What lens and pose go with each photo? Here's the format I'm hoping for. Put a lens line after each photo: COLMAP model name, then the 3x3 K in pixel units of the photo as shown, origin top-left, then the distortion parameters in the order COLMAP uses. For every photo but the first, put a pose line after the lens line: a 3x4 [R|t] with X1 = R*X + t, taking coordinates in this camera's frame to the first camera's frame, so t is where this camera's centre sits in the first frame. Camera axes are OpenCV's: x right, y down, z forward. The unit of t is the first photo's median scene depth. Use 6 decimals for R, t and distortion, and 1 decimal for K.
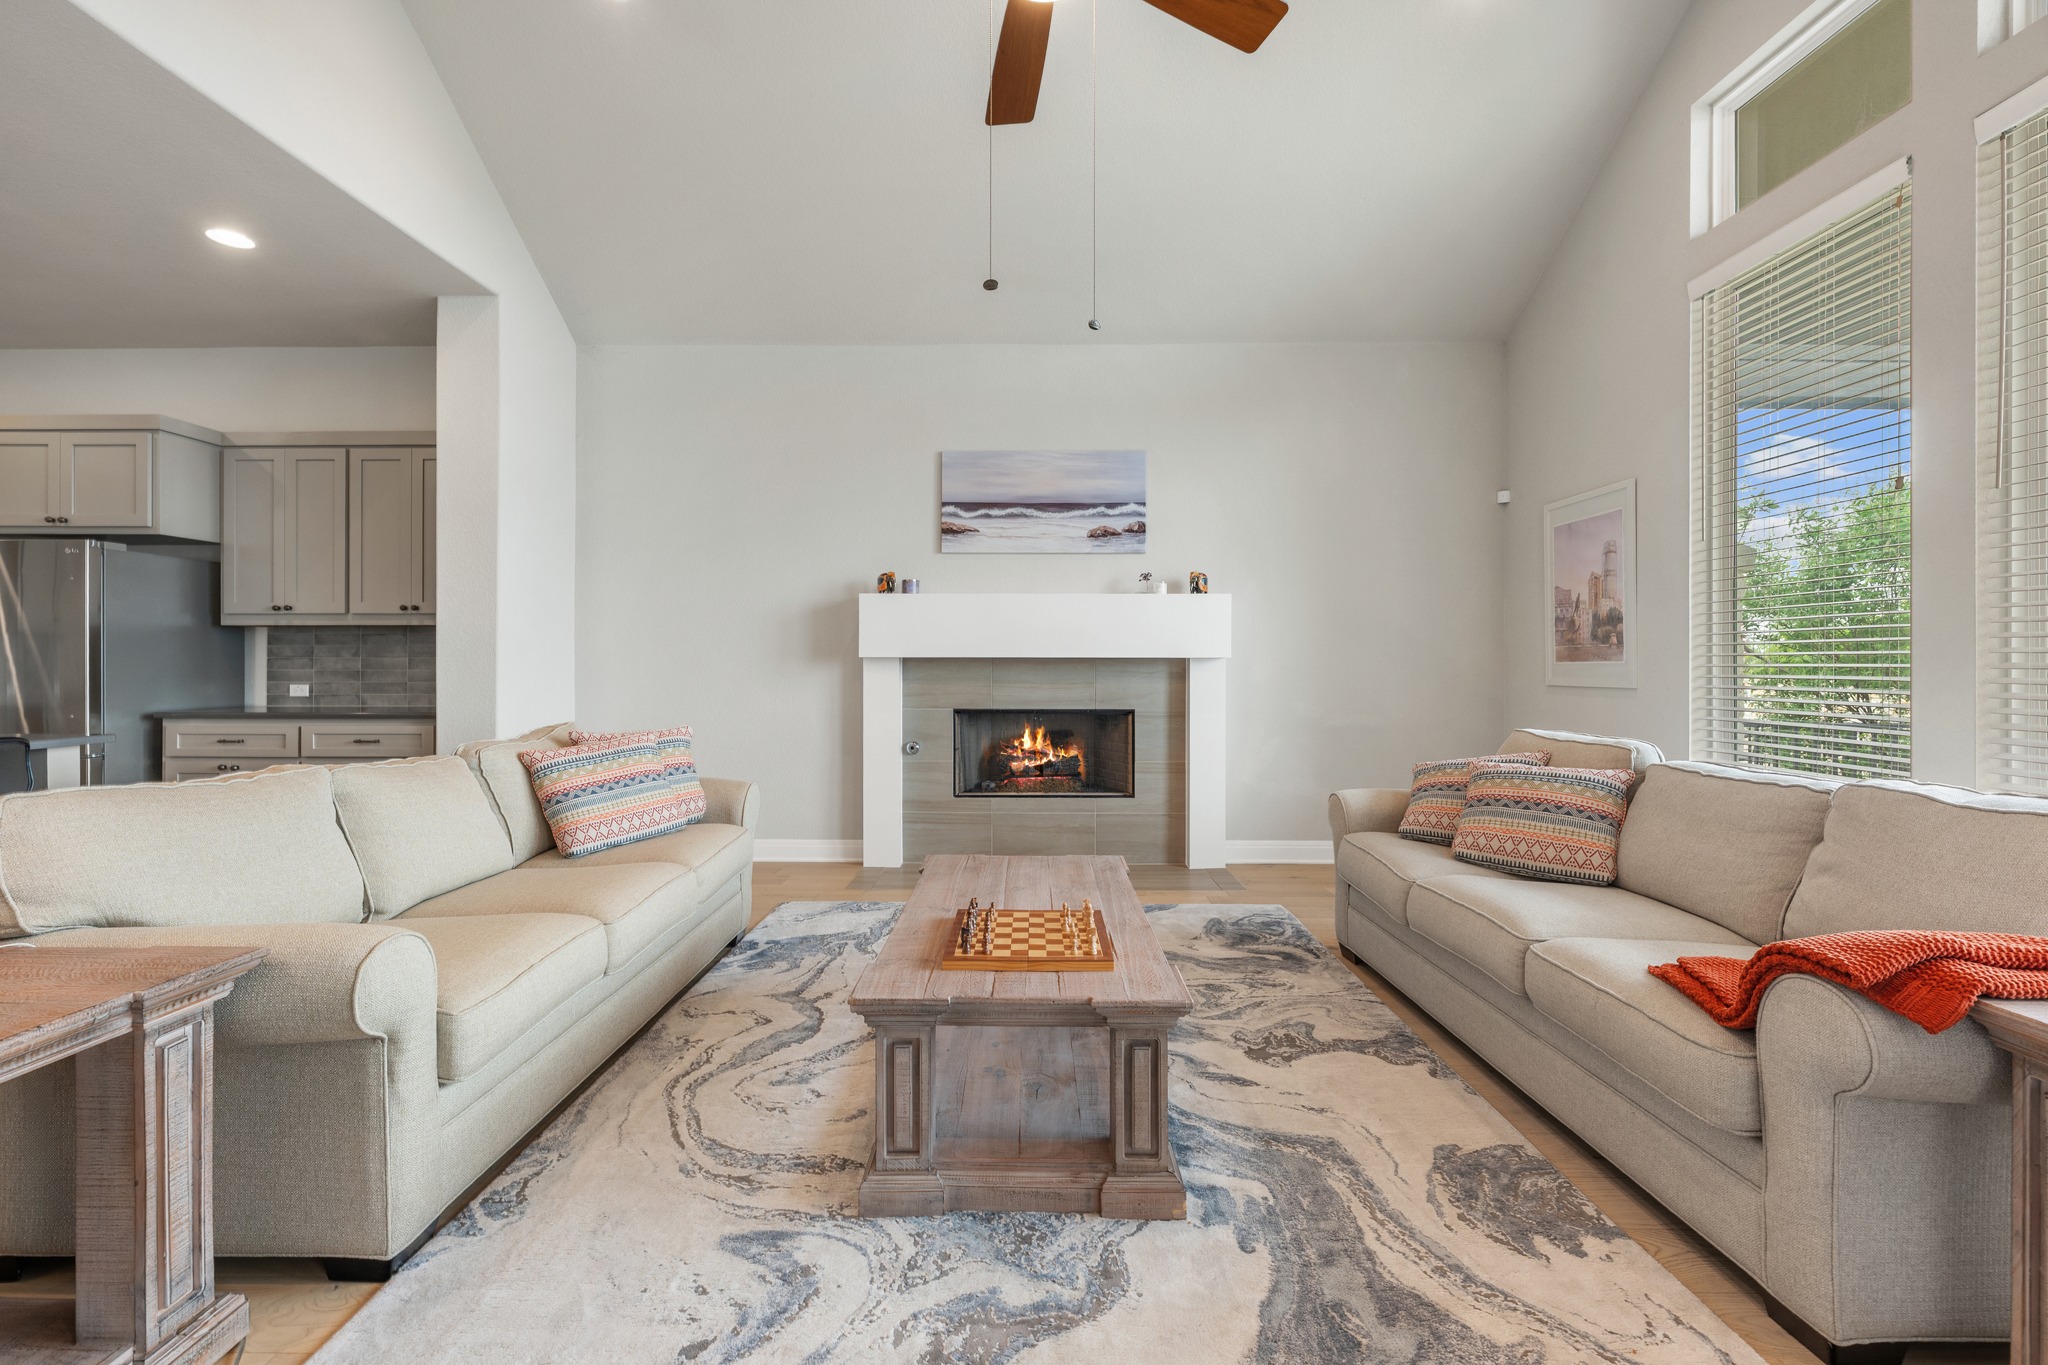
lens RADIAL K [[839.8, 0, 1022.7], [0, 839.8, 667.7], [0, 0, 1]] dist [0.003620, 0.000008]
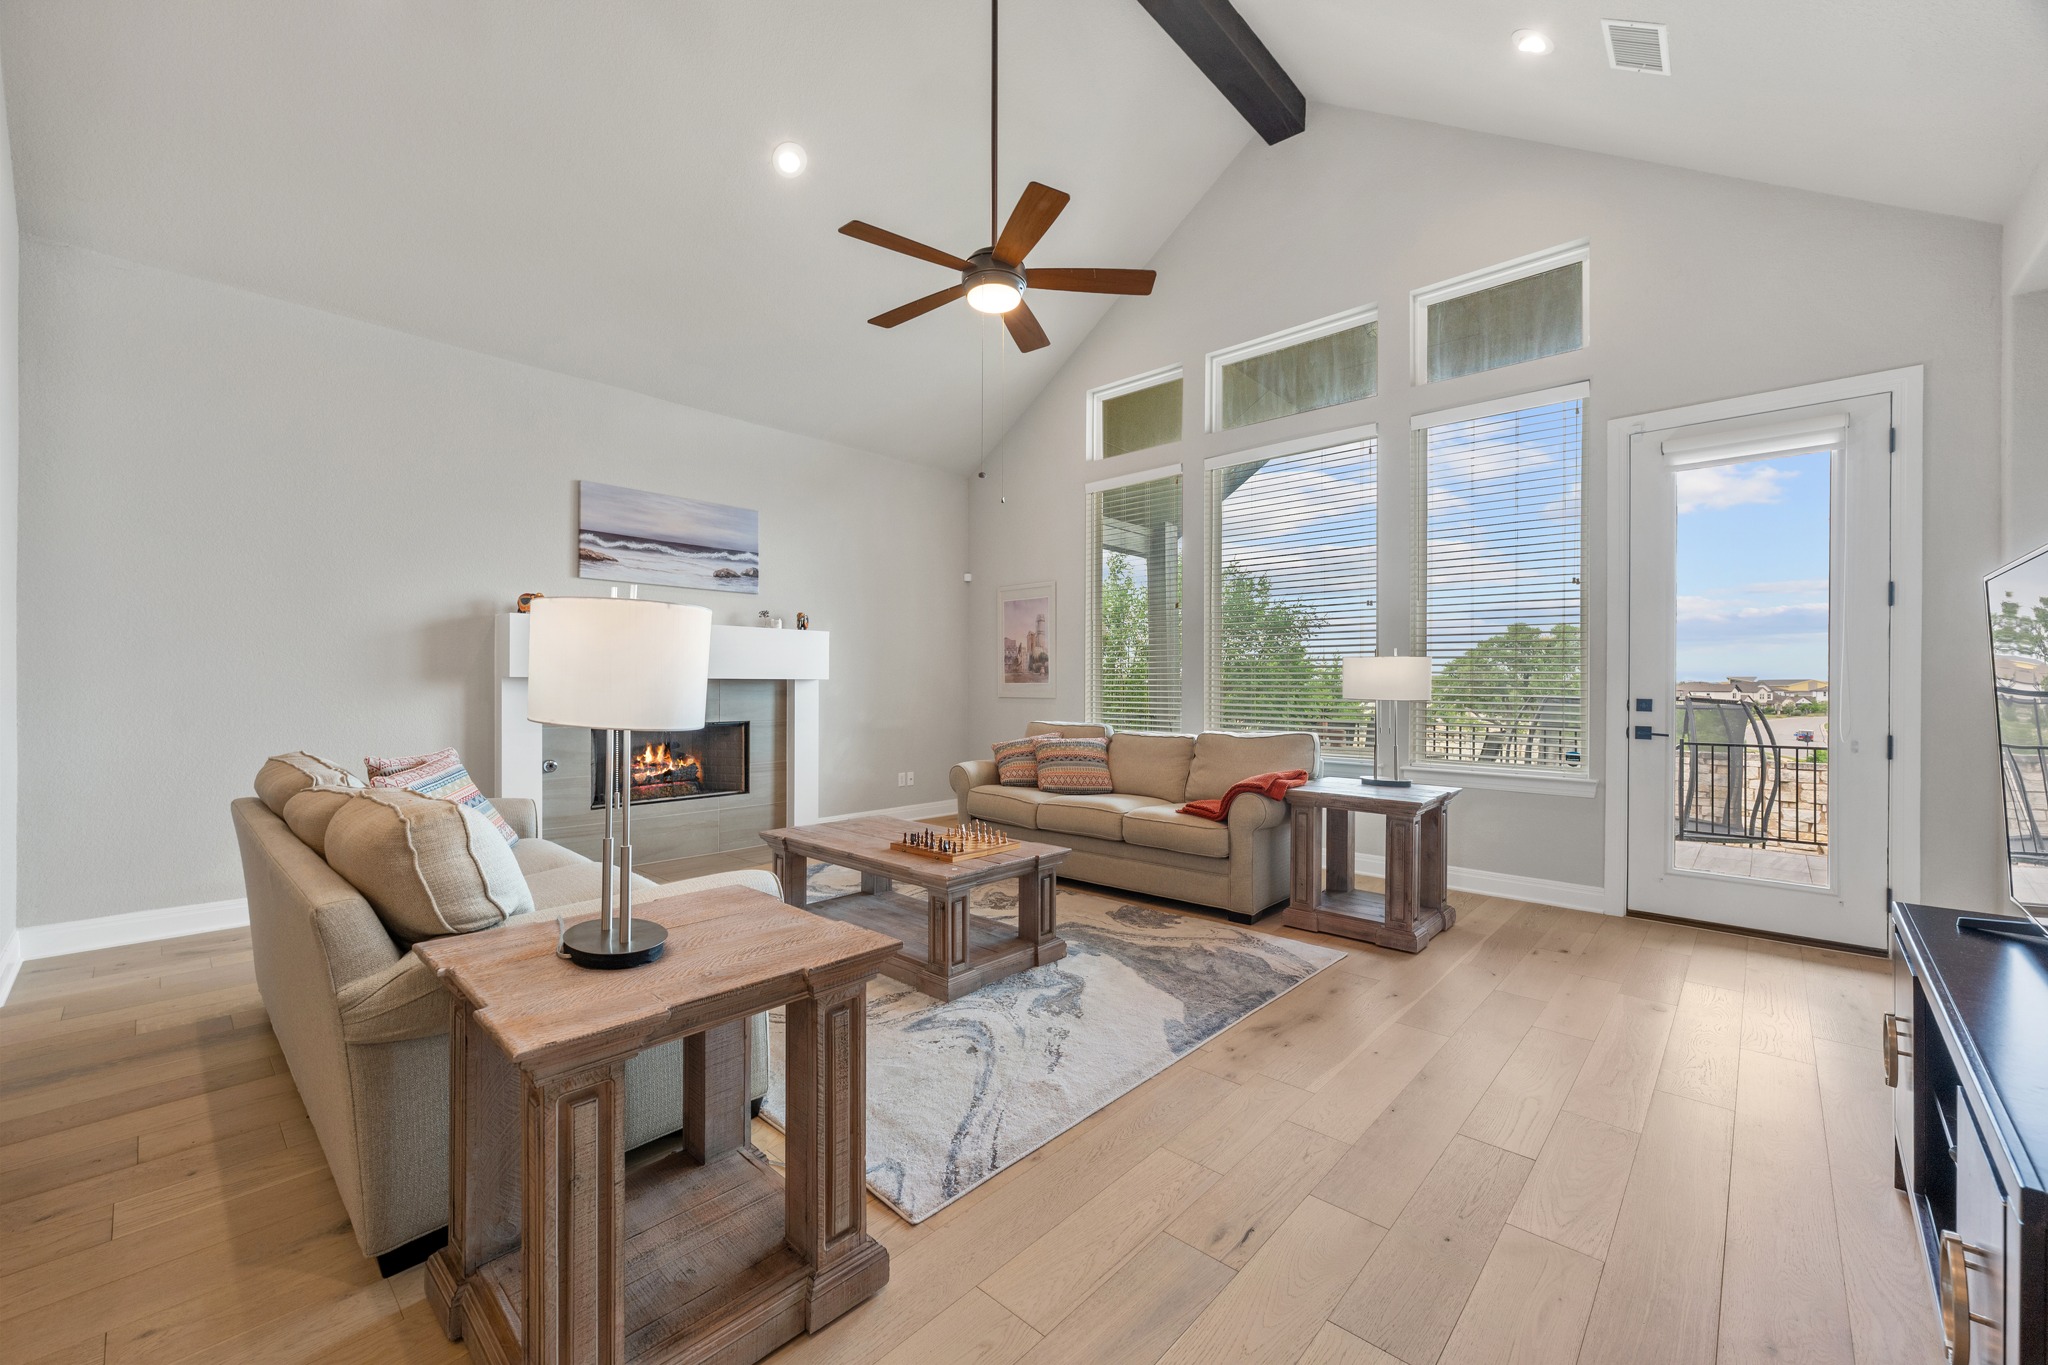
lens RADIAL K [[839.8, 0, 1011.6], [0, 839.8, 686.7], [0, 0, 1]] dist [0.003620, 0.000008]
pose [[0.663963, -0.001932, 0.747763, -0.548892], [0.001354, 0.999998, 0.001382, -0.001887], [-0.747764, 0.000095, 0.663965, -0.100090]]
